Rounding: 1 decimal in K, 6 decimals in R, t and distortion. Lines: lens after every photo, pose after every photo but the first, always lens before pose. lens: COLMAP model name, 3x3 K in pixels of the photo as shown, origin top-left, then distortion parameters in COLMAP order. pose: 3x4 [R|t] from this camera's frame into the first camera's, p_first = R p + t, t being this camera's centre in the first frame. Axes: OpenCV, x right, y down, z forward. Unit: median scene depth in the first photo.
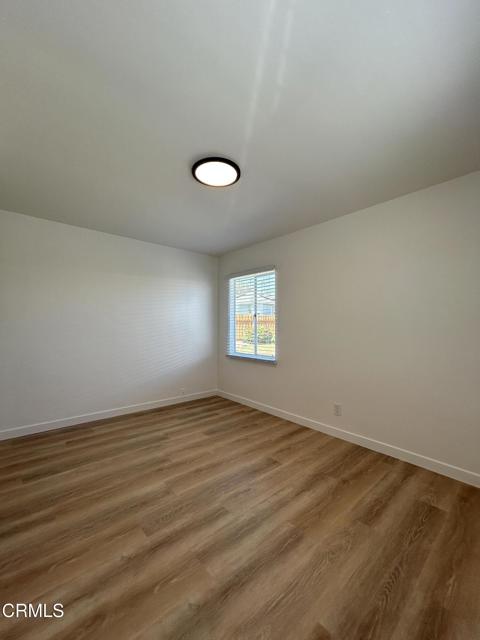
lens RADIAL K [[257.6, 0, 241.5], [0, 257.6, 324.3], [0, 0, 1]] dist [0.002032, 0.000303]
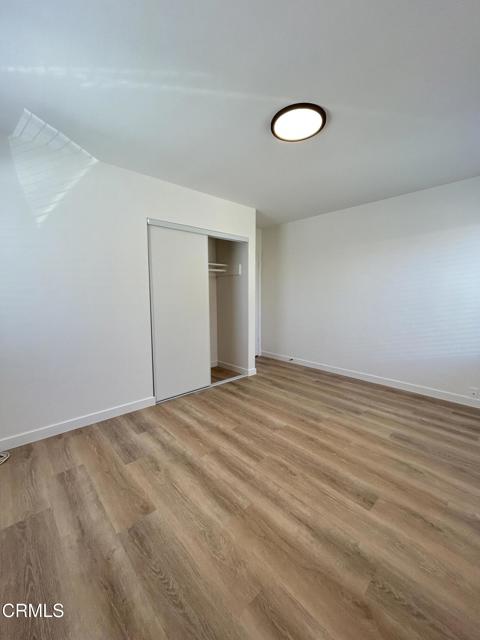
lens RADIAL K [[257.6, 0, 242.9], [0, 257.6, 323.9], [0, 0, 1]] dist [0.002032, 0.000303]
pose [[0.024184, 0.112546, -0.993352, 0.787074], [0.009864, 0.993568, 0.112810, 0.000676], [0.999659, -0.012527, 0.022919, 0.718749]]
